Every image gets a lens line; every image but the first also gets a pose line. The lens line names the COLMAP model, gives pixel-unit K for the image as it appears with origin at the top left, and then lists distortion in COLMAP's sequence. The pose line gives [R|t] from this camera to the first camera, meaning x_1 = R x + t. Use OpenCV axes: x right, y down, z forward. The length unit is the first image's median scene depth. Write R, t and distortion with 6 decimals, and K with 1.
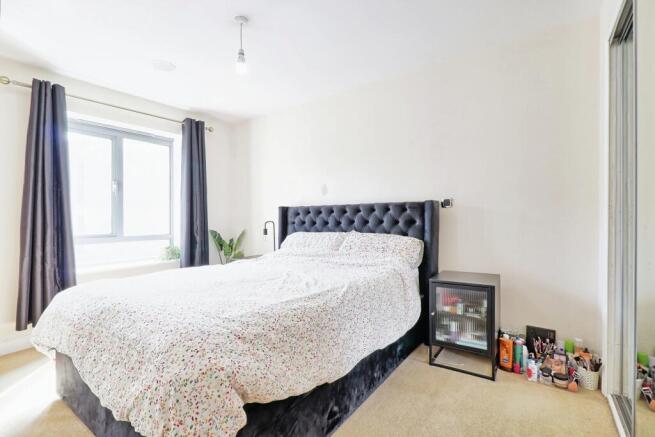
lens RADIAL K [[308.8, 0, 327.5], [0, 308.8, 218.5], [0, 0, 1]] dist [-0.000641, 0.000633]
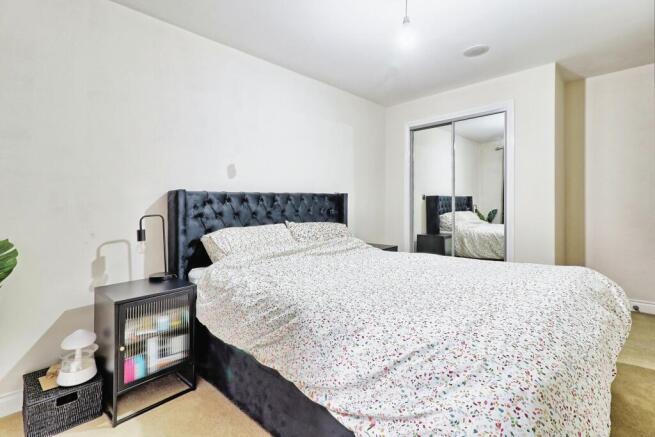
lens RADIAL K [[290.4, 0, 326.6], [0, 290.4, 209.7], [0, 0, 1]] dist [-0.000138, 0.000094]
pose [[0.117007, -0.005437, 0.993116, -0.744733], [0.014174, 0.999892, 0.003804, 0.003408], [-0.993030, 0.013631, 0.117071, 0.740986]]
